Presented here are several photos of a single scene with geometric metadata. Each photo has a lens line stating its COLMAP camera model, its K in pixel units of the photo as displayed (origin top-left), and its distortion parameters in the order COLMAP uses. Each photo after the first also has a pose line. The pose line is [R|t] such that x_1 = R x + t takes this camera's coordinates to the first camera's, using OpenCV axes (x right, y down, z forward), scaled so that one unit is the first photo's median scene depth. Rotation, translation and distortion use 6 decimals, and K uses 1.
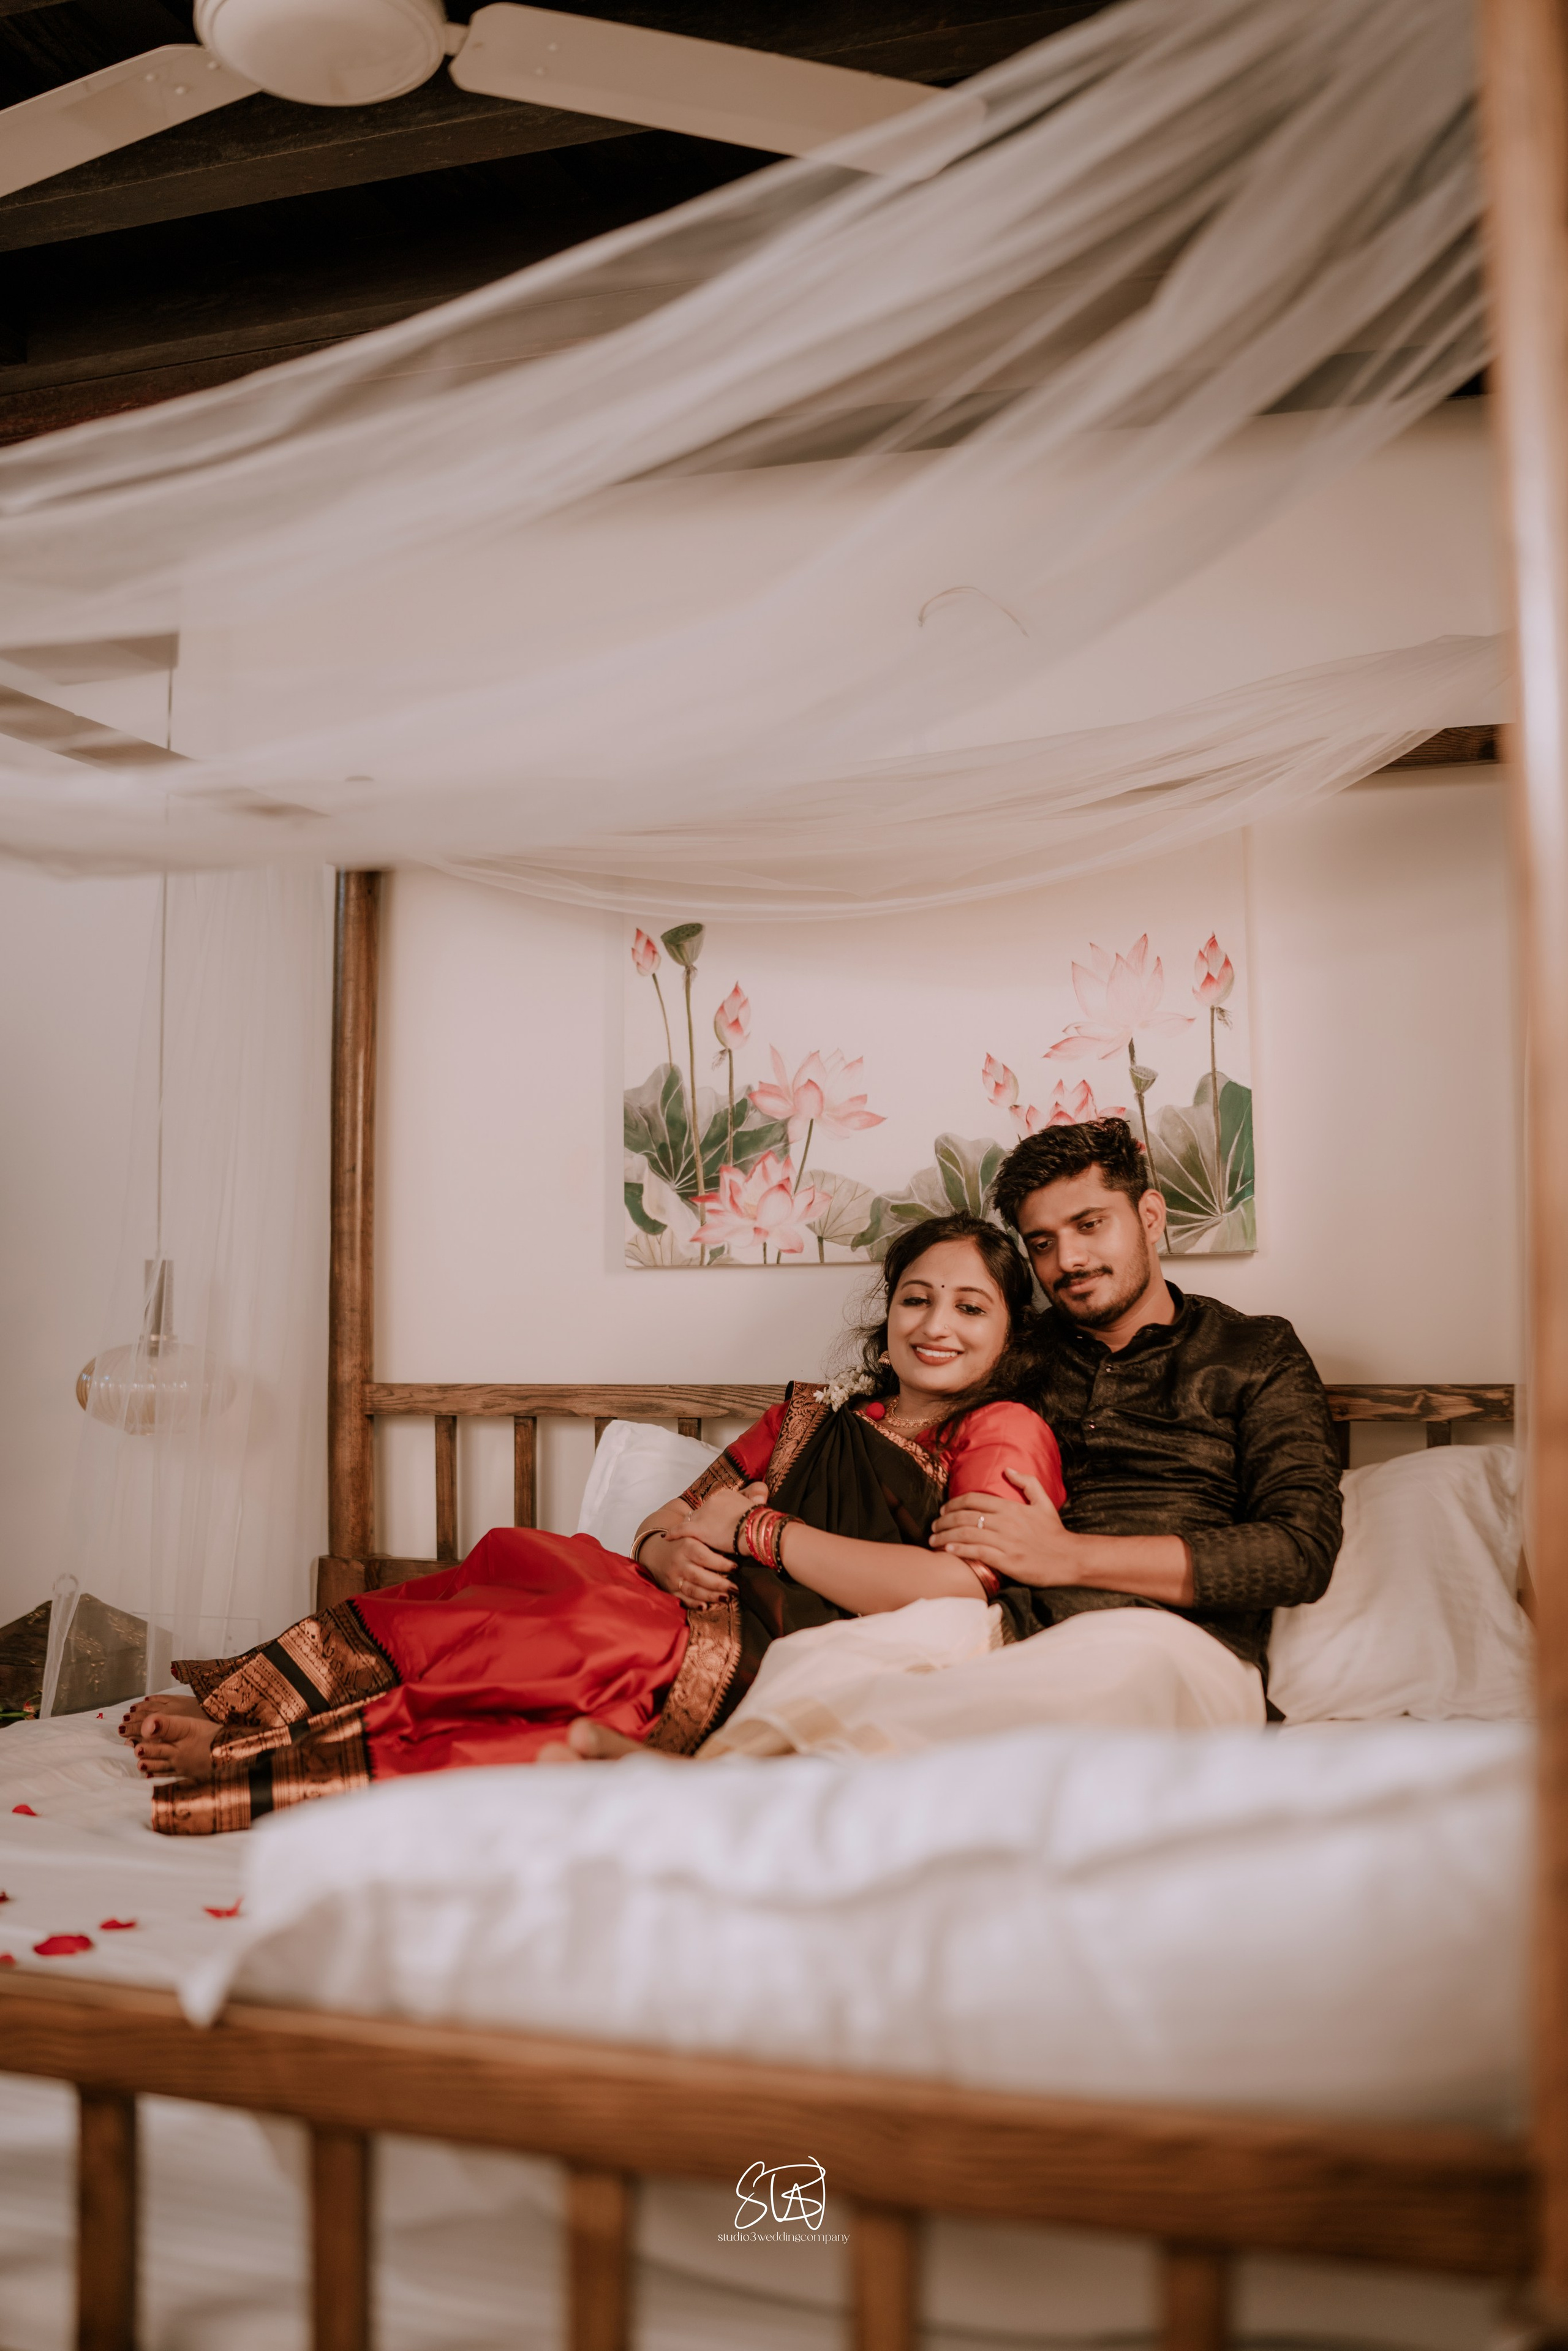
lens RADIAL K [[2189.7, 0, 808.3], [0, 2189.7, 1209.0], [0, 0, 1]] dist [-0.171258, 0.109010]
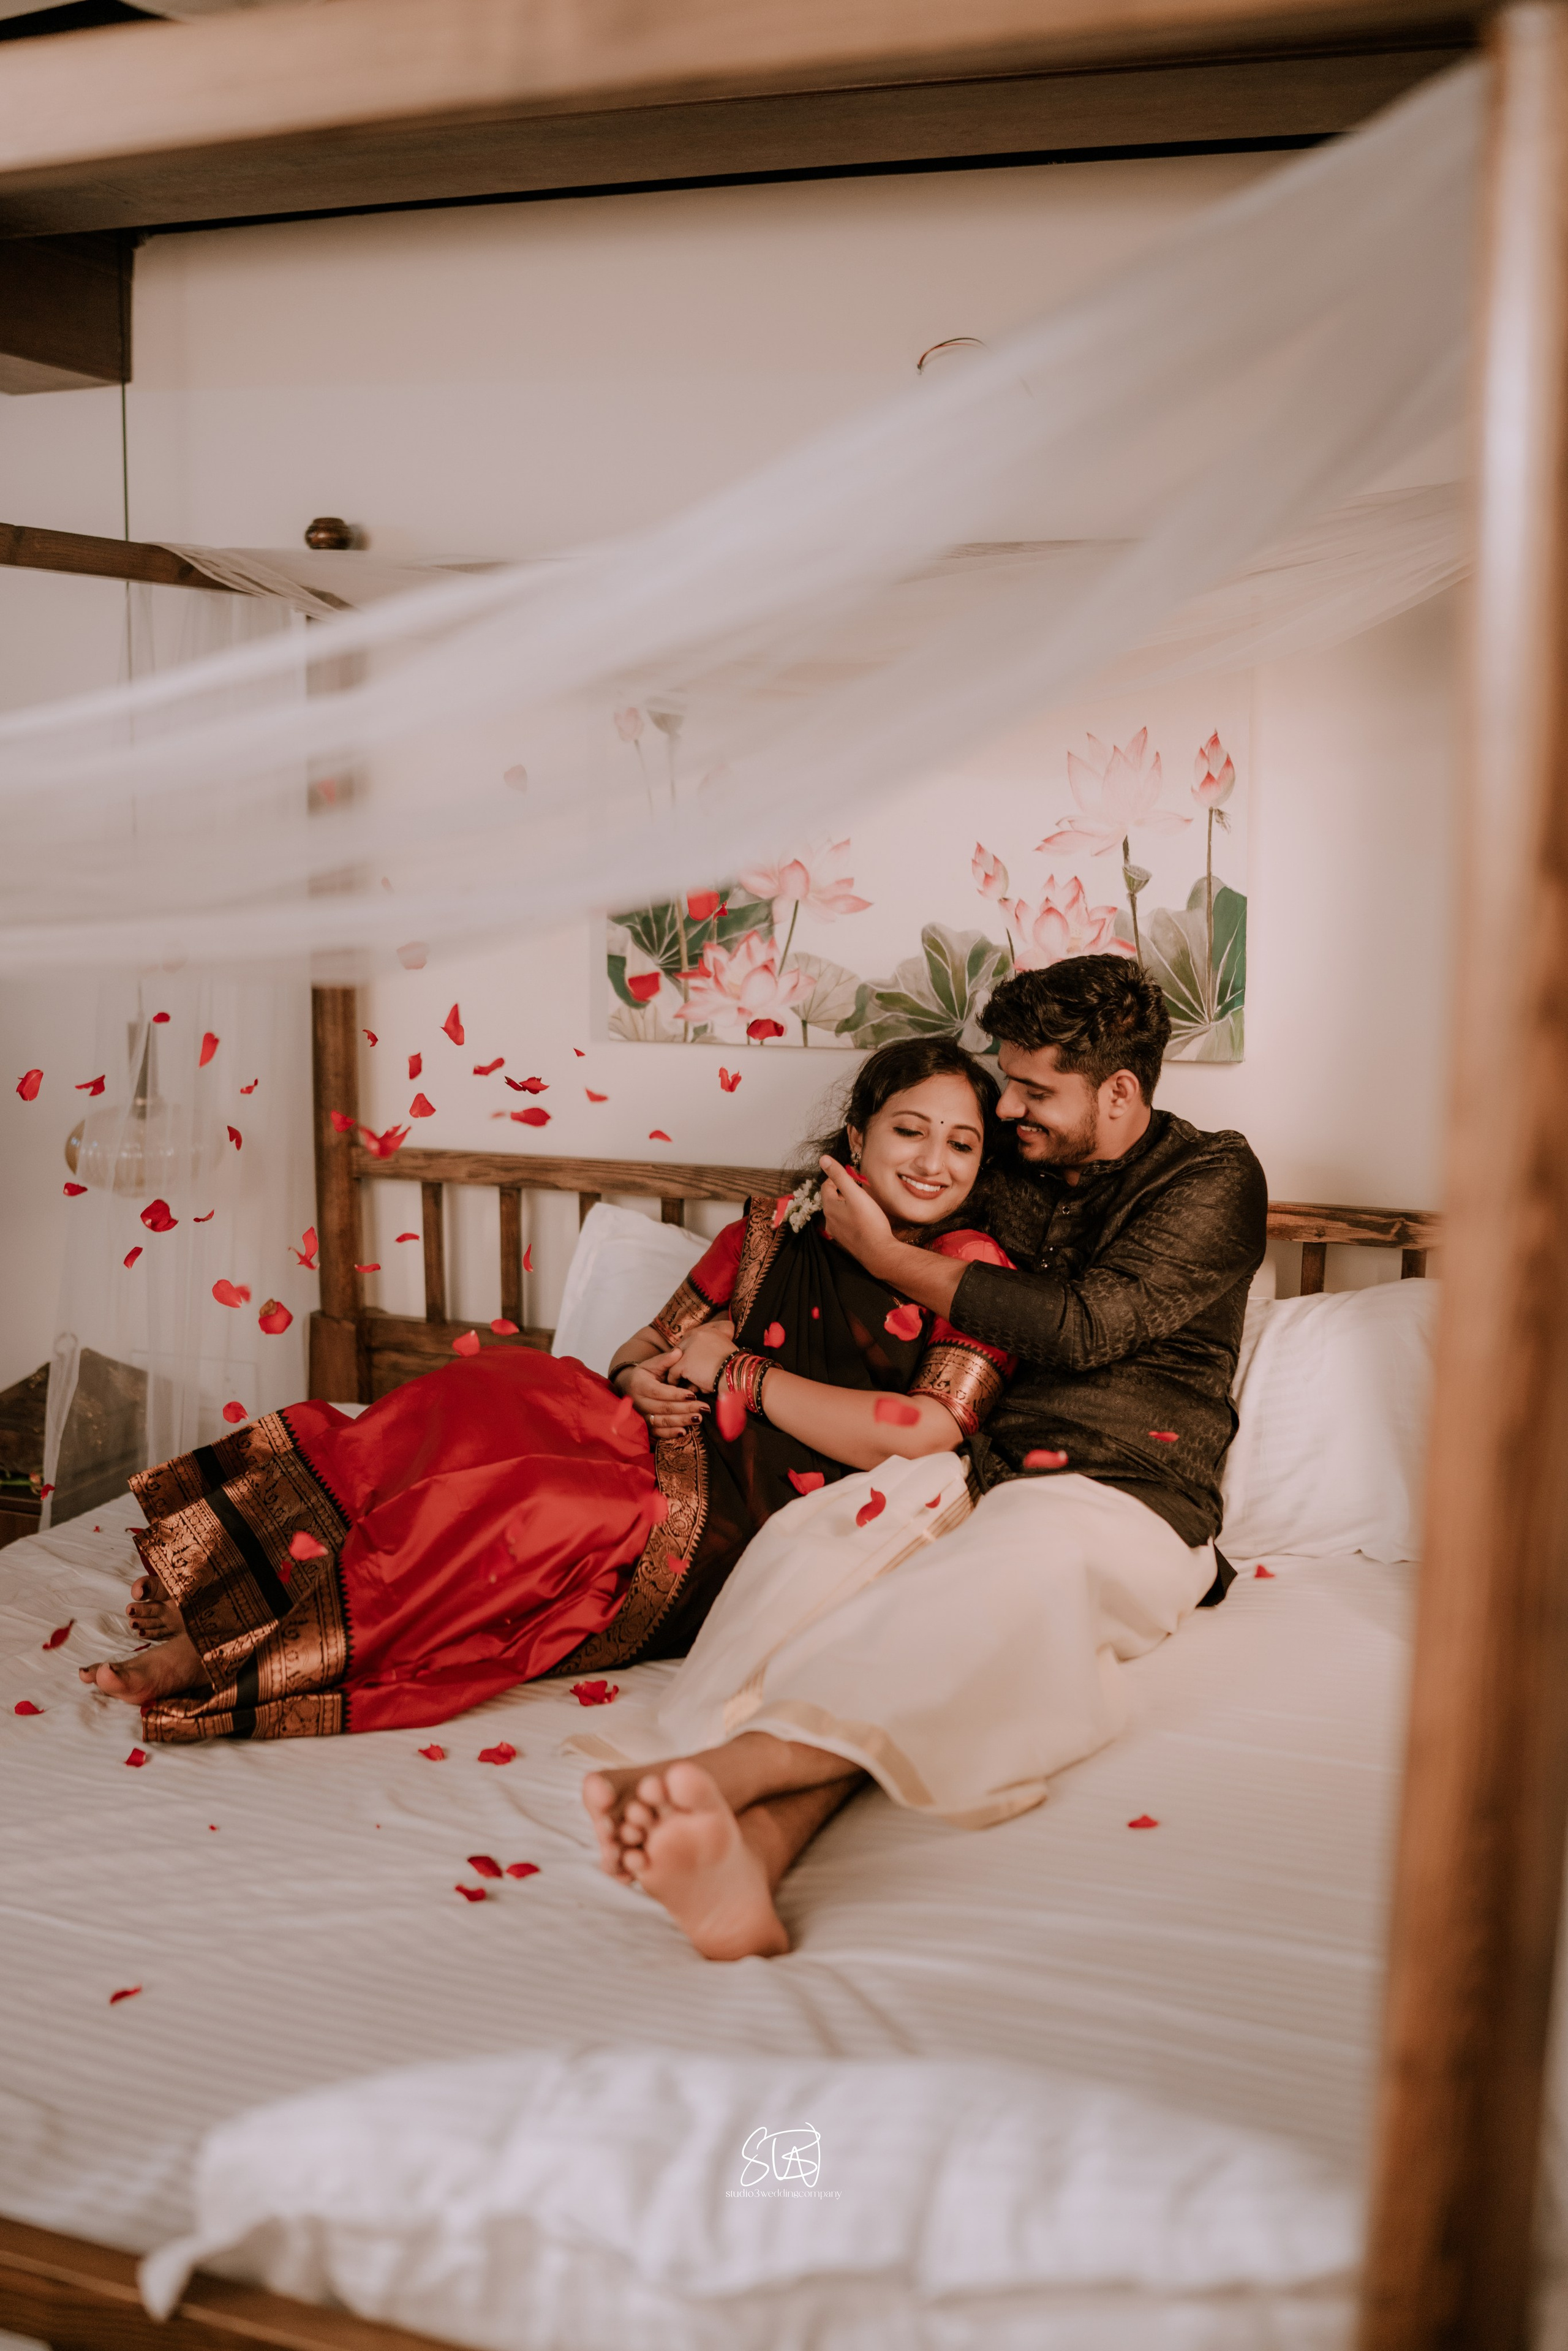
lens RADIAL K [[2185.7, 0, 785.4], [0, 2185.7, 1193.7], [0, 0, 1]] dist [-0.181497, 0.172187]
pose [[0.999734, 0.014574, -0.017900, 0.015669], [-0.010174, 0.974291, 0.225063, -0.131992], [0.020720, -0.224821, 0.974180, 0.022111]]
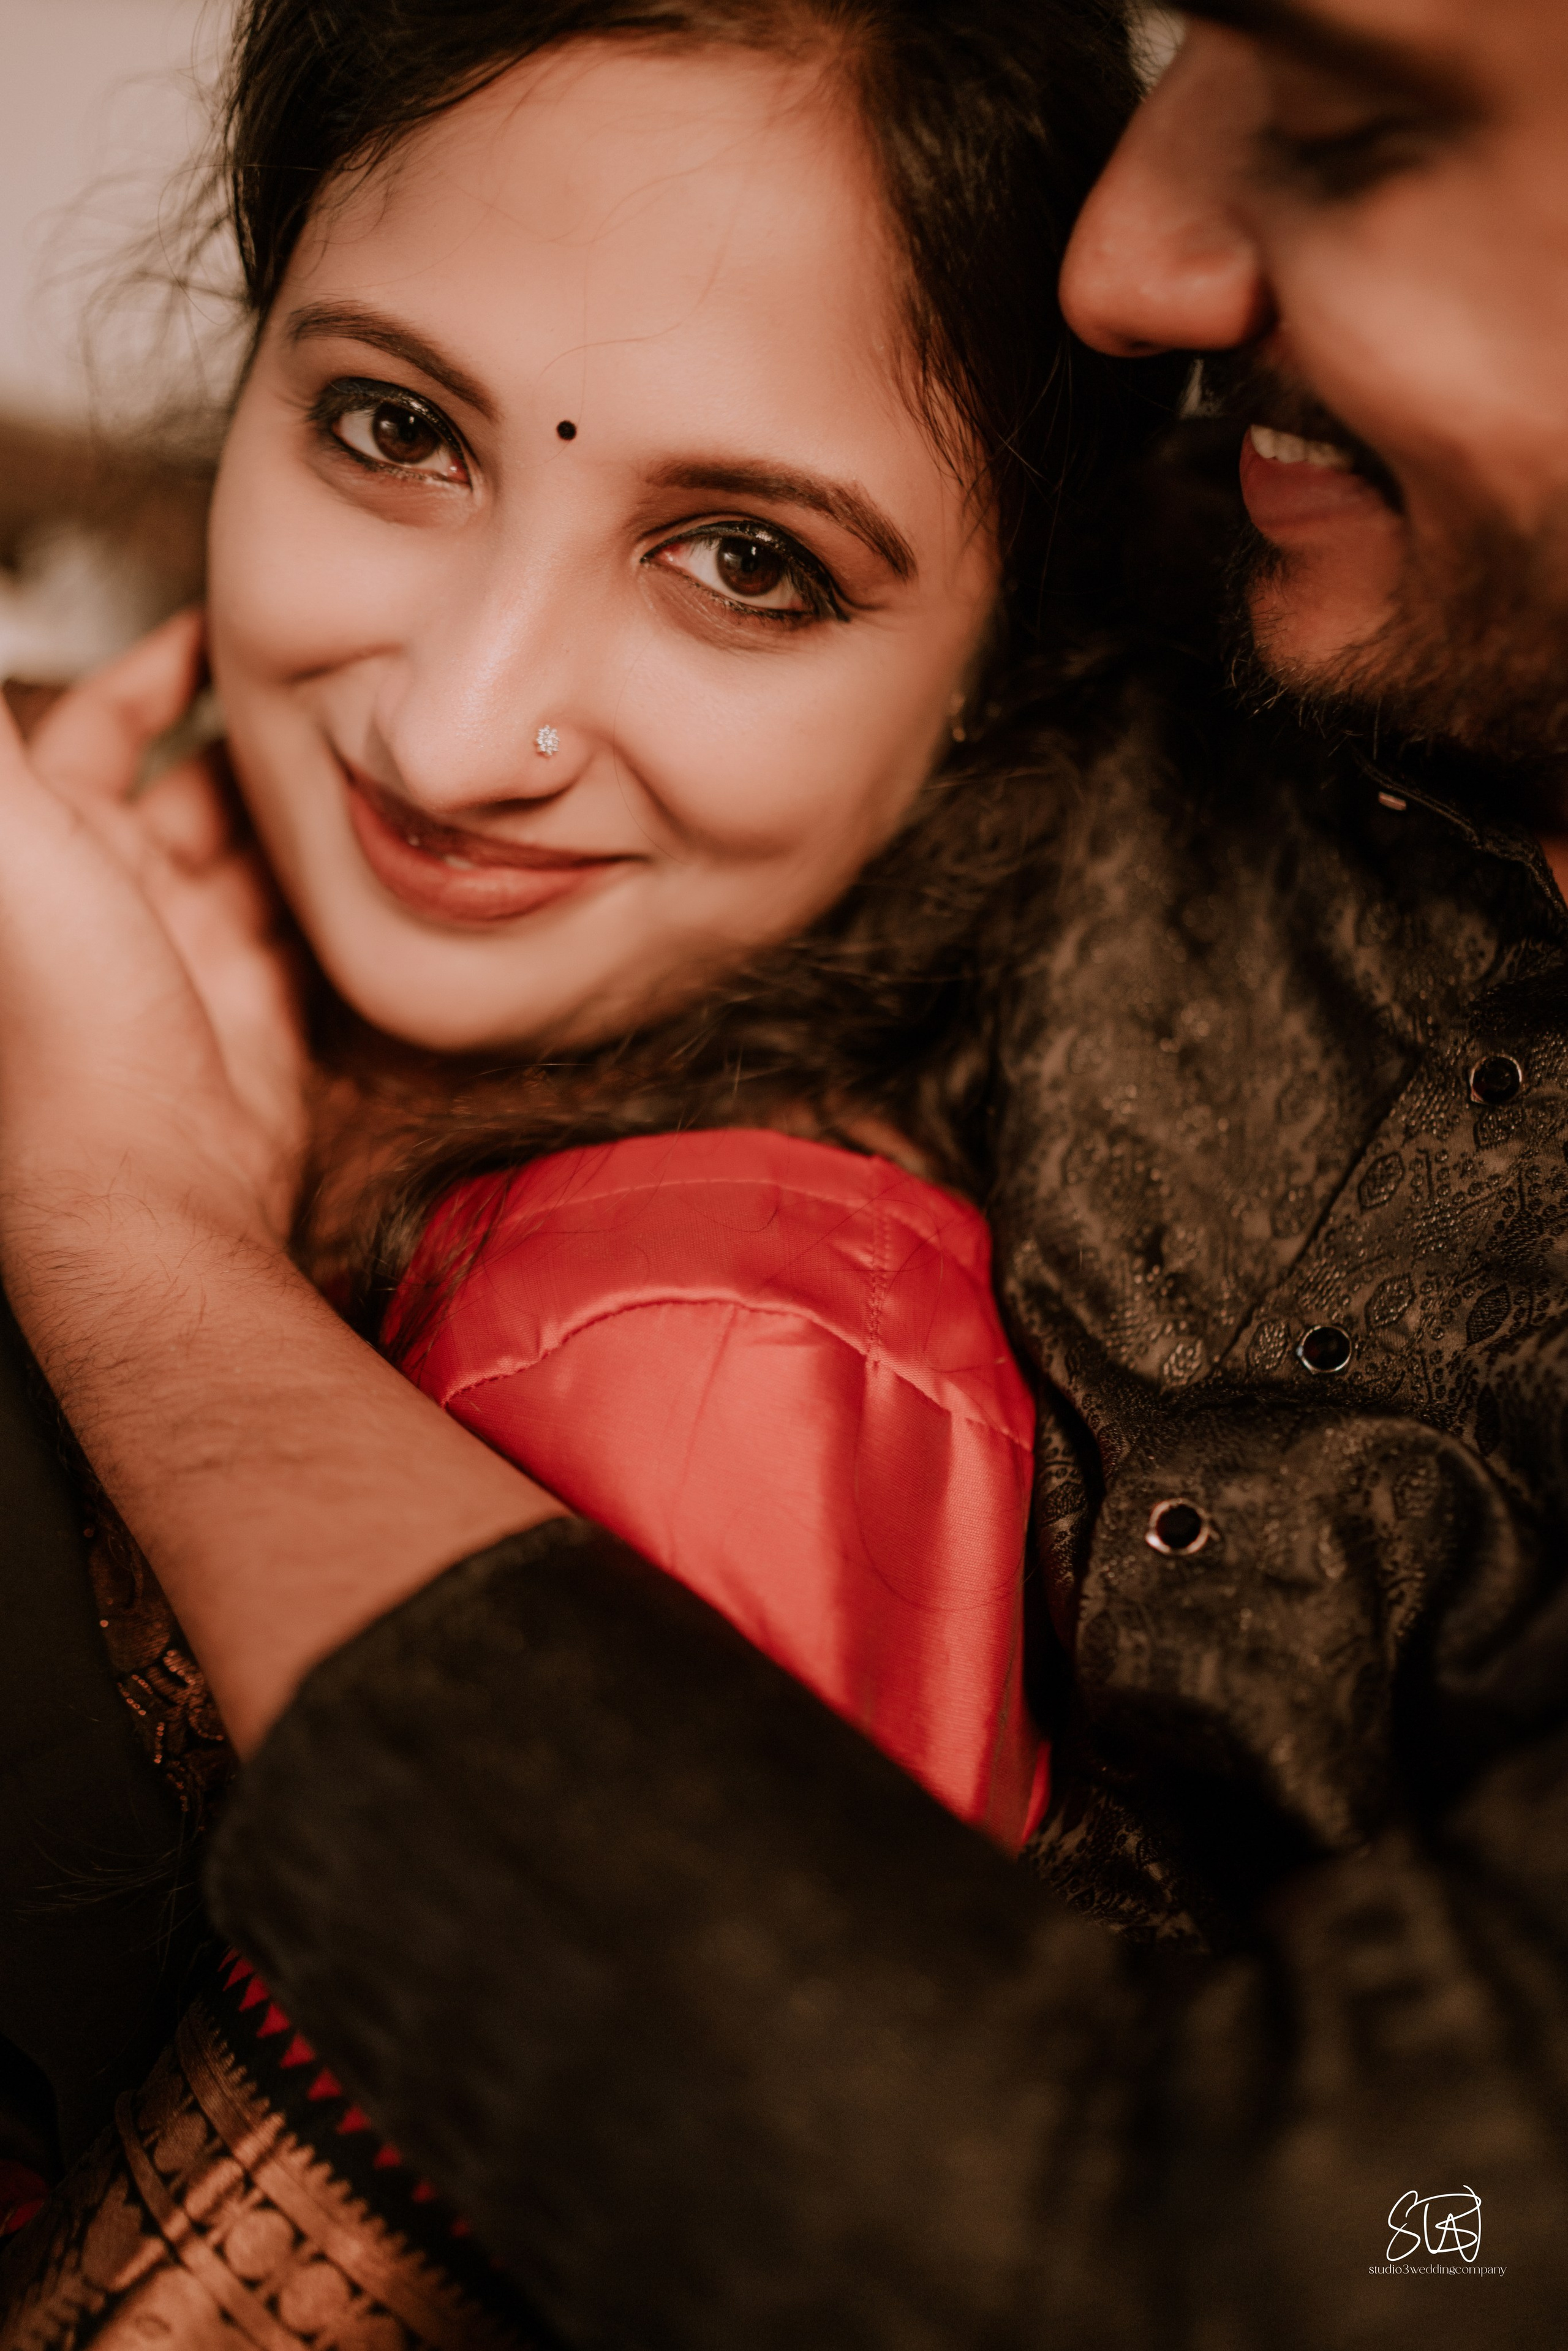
lens RADIAL K [[2185.7, 0, 785.4], [0, 2185.7, 1193.7], [0, 0, 1]] dist [-0.181497, 0.172187]
pose [[0.933915, 0.199123, -0.296905, 0.112871], [-0.014421, 0.850823, 0.525254, 0.012917], [0.357204, -0.486261, 0.797468, 0.761790]]
